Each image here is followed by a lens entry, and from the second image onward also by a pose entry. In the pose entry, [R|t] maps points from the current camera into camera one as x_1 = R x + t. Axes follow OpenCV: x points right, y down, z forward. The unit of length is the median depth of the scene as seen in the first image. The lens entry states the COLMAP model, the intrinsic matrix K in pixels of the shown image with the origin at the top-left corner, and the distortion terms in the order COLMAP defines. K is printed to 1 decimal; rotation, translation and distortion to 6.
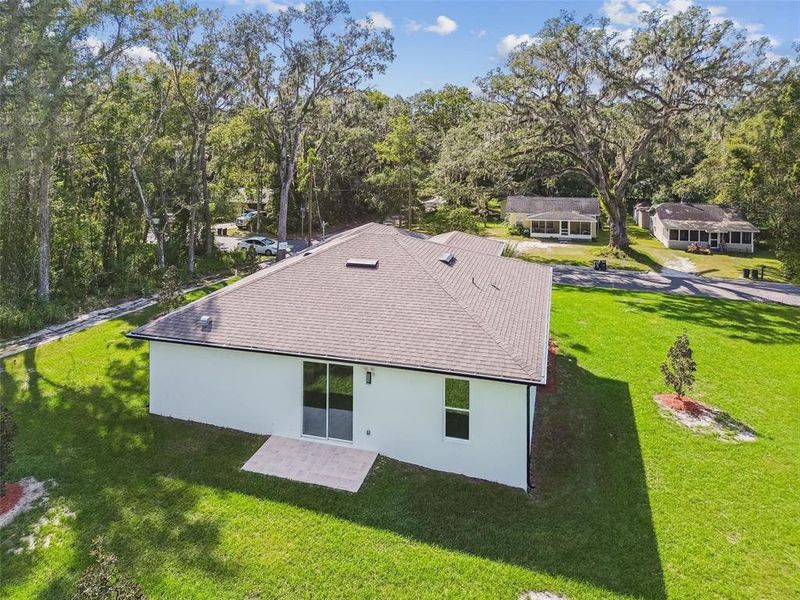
lens RADIAL K [[609.4, 0, 396.3], [0, 609.4, 224.1], [0, 0, 1]] dist [0.060377, -0.046247]
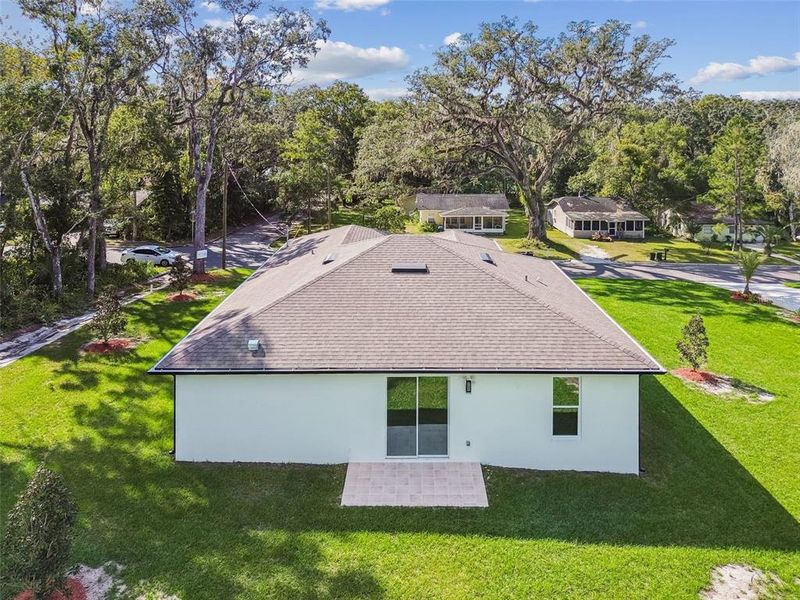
lens RADIAL K [[609.4, 0, 396.3], [0, 609.4, 224.1], [0, 0, 1]] dist [0.060377, -0.046247]
pose [[0.945091, -0.037839, 0.324609, -0.361601], [0.036131, 0.999283, 0.011290, -0.015222], [-0.324804, 0.001058, 0.945781, 0.099552]]
